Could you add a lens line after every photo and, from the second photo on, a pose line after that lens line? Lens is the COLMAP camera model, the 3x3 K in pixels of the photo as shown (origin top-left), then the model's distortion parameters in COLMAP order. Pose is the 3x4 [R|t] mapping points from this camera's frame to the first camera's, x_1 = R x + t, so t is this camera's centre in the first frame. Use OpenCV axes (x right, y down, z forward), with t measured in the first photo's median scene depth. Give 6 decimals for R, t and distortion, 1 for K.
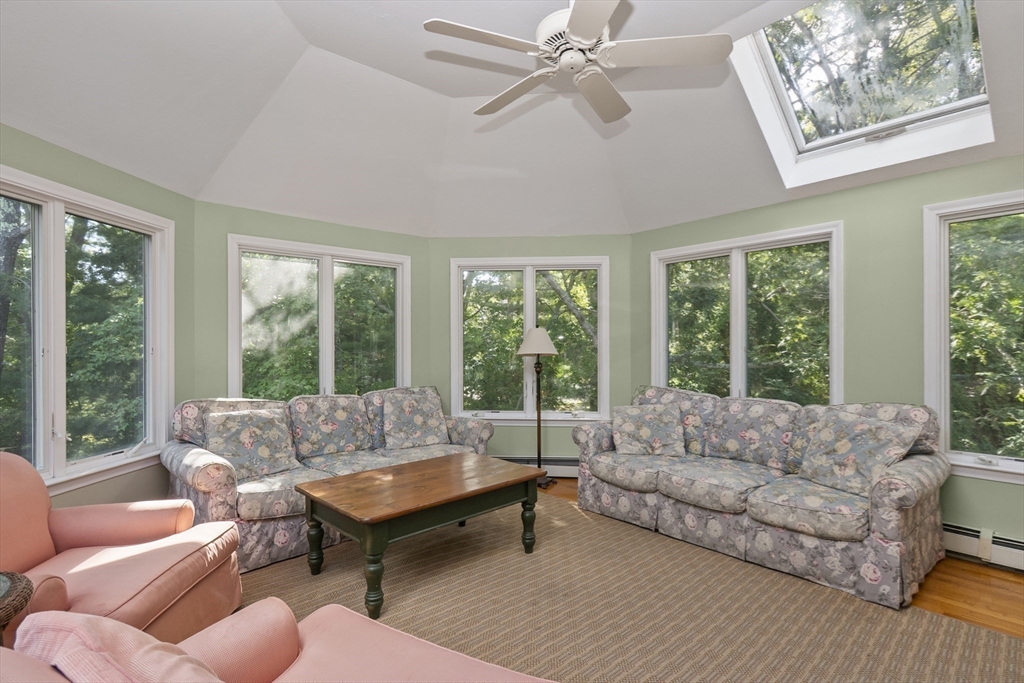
lens RADIAL K [[500.8, 0, 512.6], [0, 500.8, 347.8], [0, 0, 1]] dist [0.004429, 0.000390]
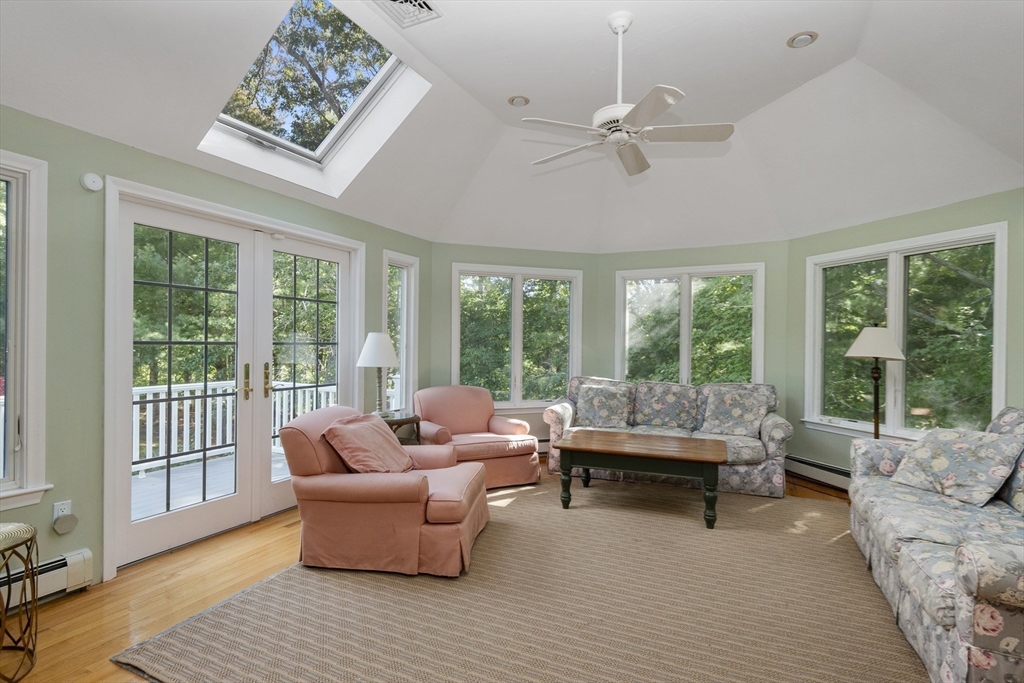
lens RADIAL K [[496.6, 0, 516.5], [0, 496.6, 341.5], [0, 0, 1]] dist [-0.001016, -0.000060]
pose [[0.401550, 0.001813, -0.915835, 0.708640], [-0.013768, 0.999897, -0.004058, -0.004428], [0.915734, 0.014238, 0.401534, 0.109239]]
